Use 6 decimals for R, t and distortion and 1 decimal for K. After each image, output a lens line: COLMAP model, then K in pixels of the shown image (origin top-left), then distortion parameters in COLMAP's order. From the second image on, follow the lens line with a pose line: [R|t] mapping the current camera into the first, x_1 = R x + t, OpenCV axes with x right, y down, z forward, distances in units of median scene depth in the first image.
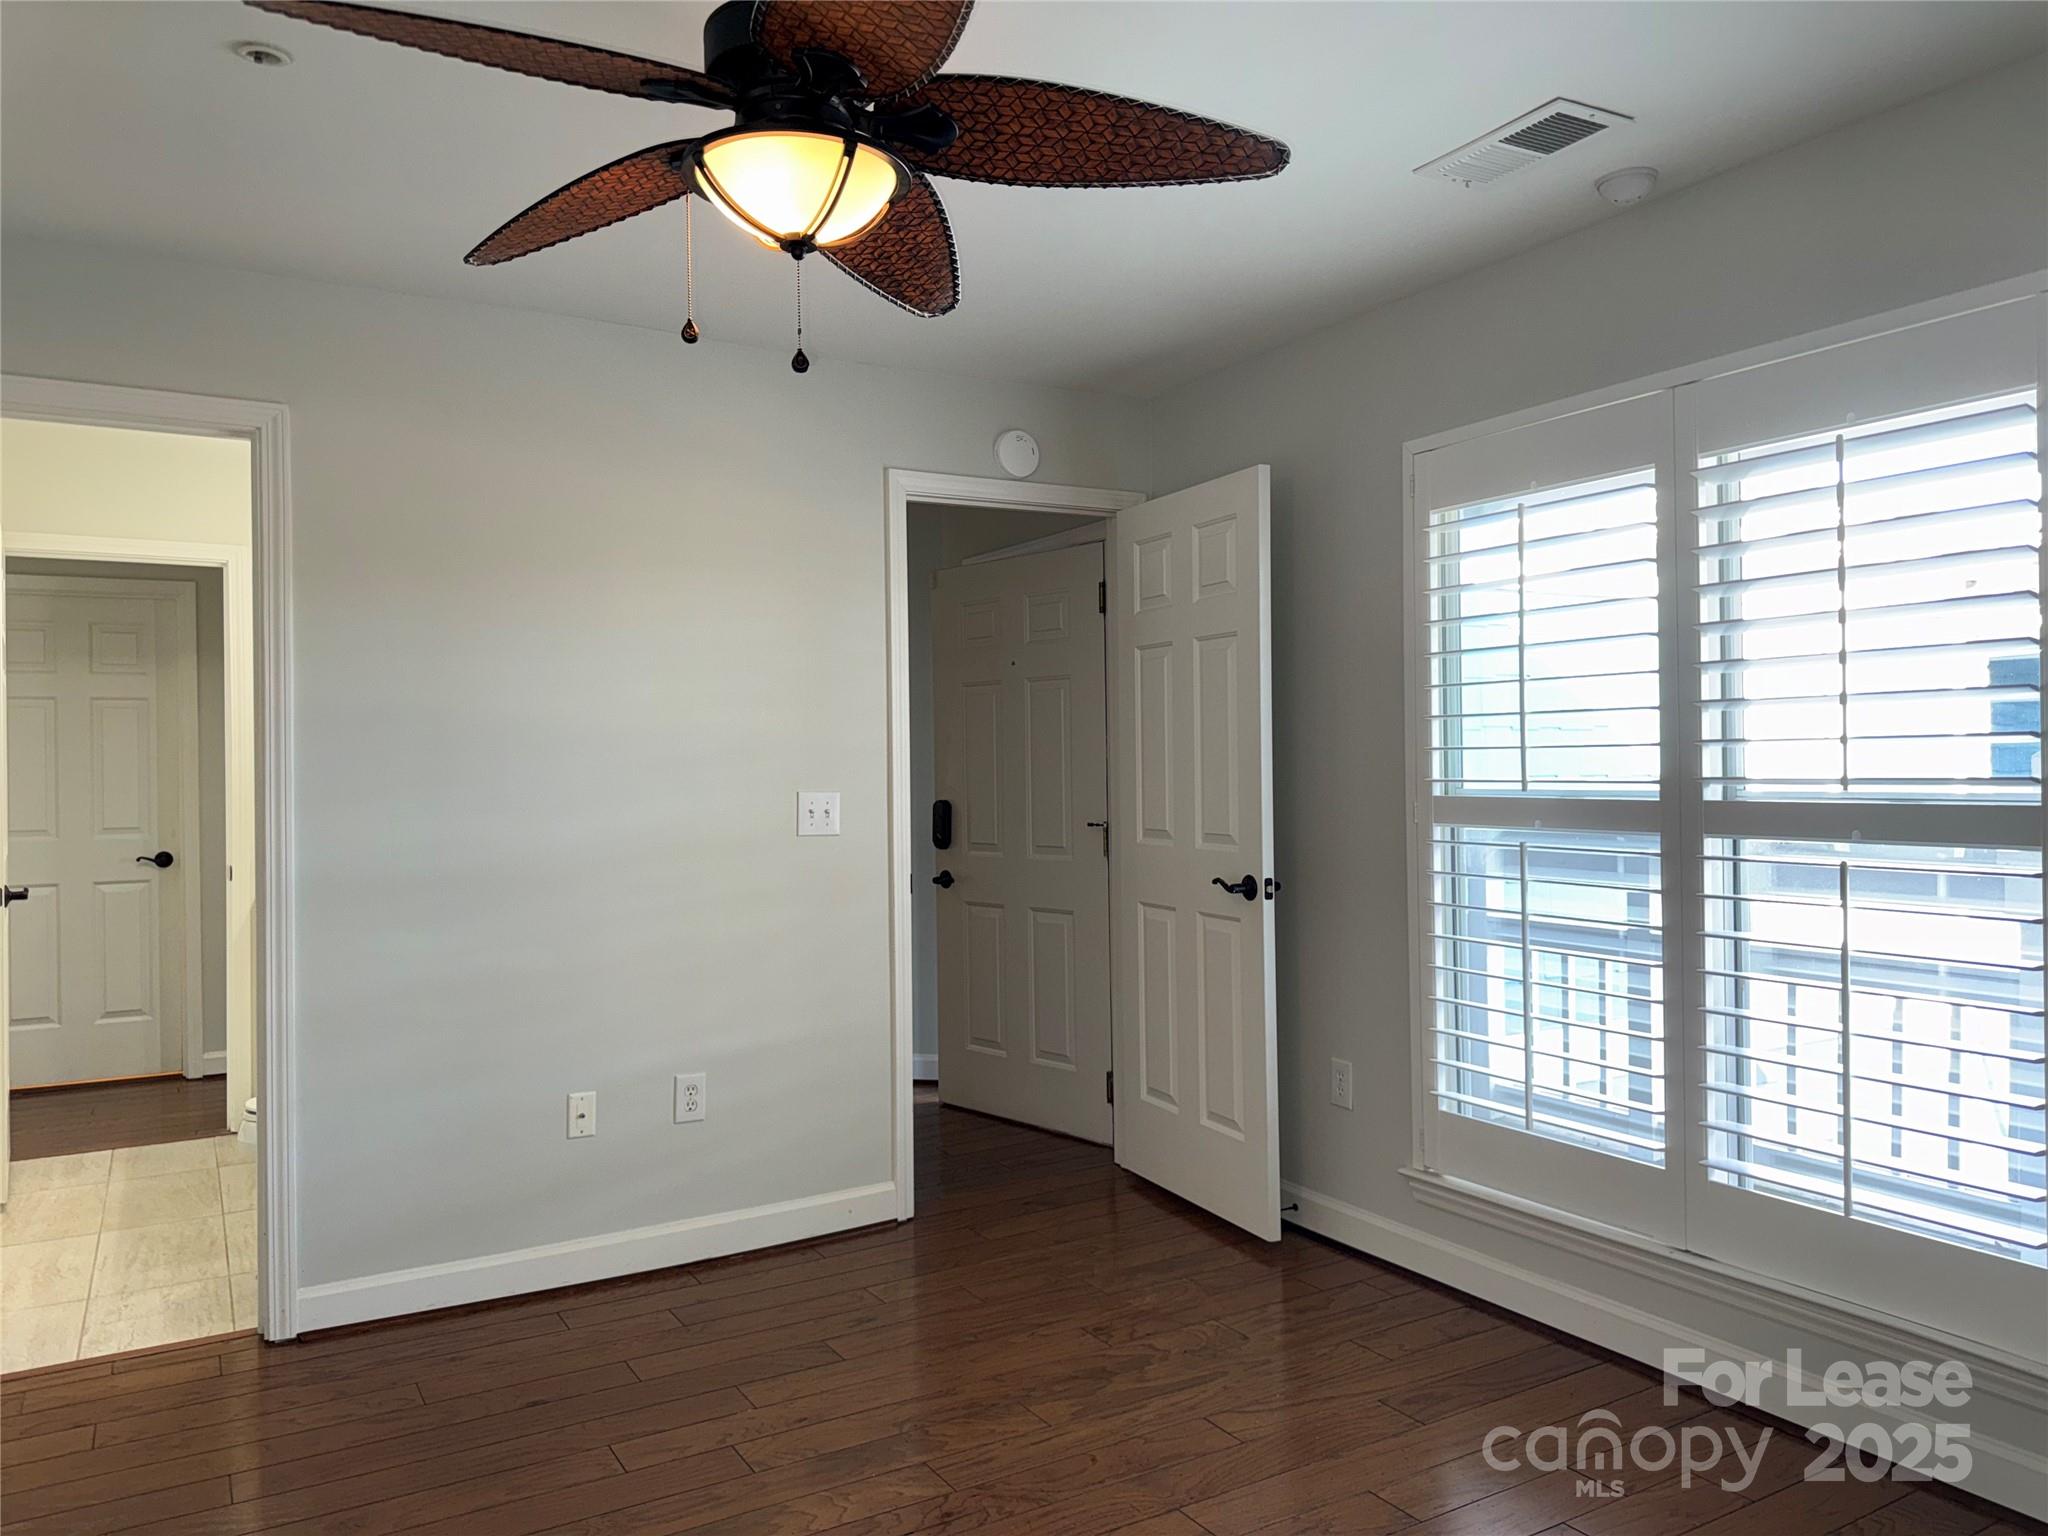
lens RADIAL K [[1460.7, 0, 1035.7], [0, 1460.7, 766.4], [0, 0, 1]] dist [0.090657, -0.080987]
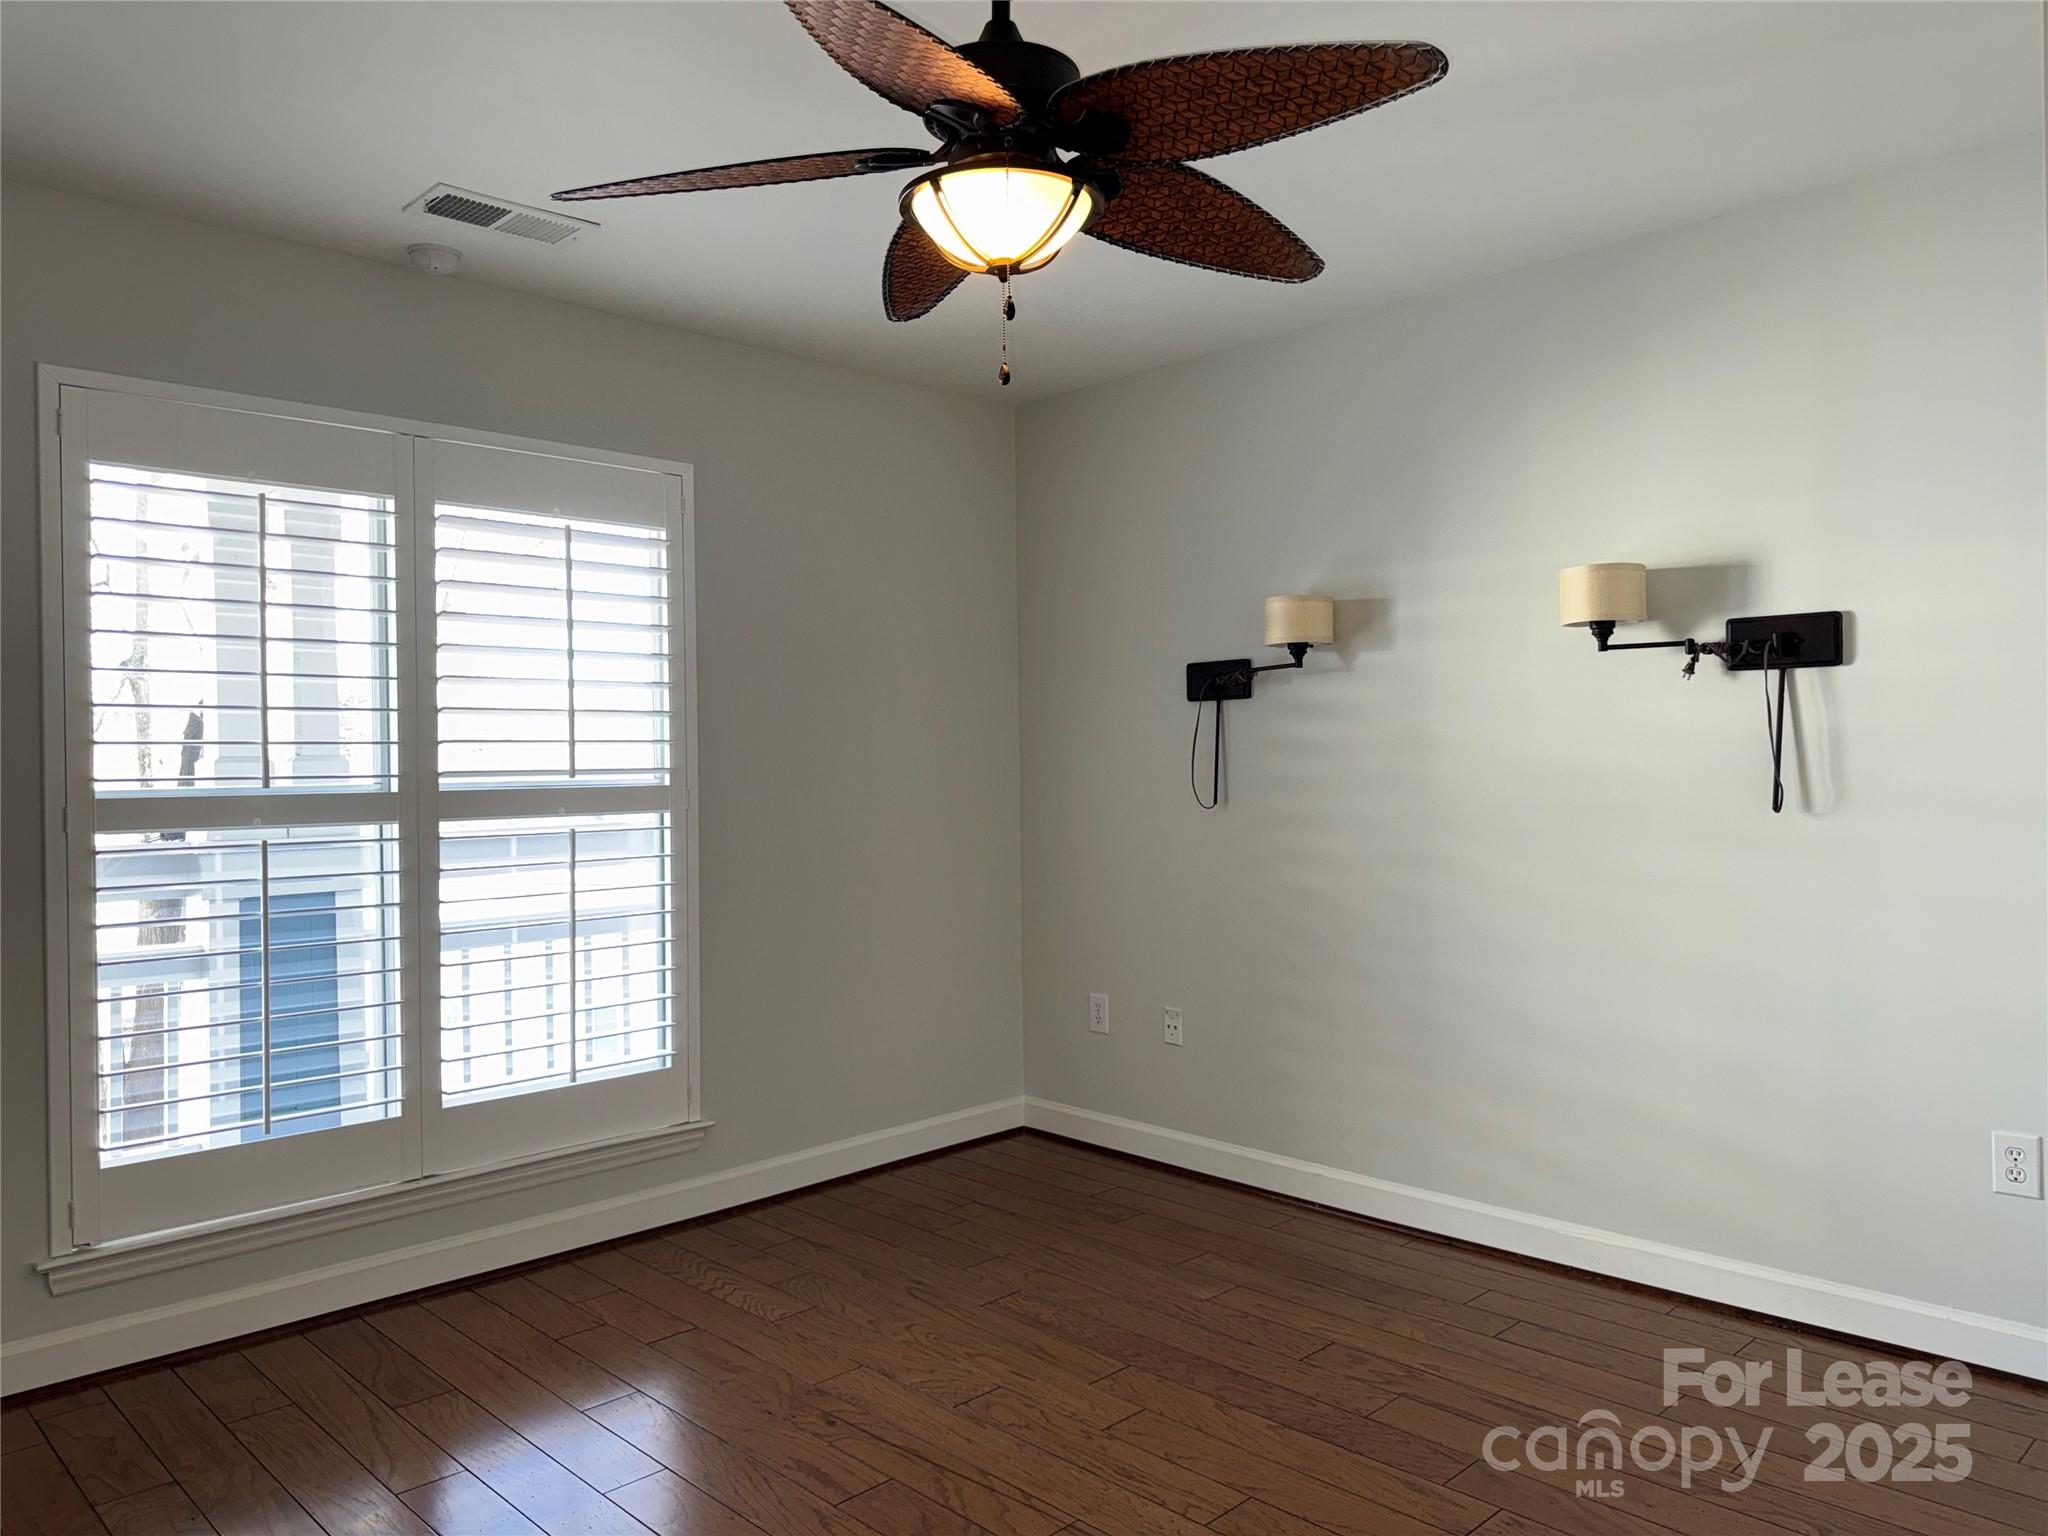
lens RADIAL K [[1460.7, 0, 1035.7], [0, 1460.7, 766.4], [0, 0, 1]] dist [0.090657, -0.080987]
pose [[-0.217267, 0.008002, 0.976079, -0.798572], [0.014109, 0.999888, -0.005057, 0.015846], [-0.976010, 0.012673, -0.217356, 0.772818]]
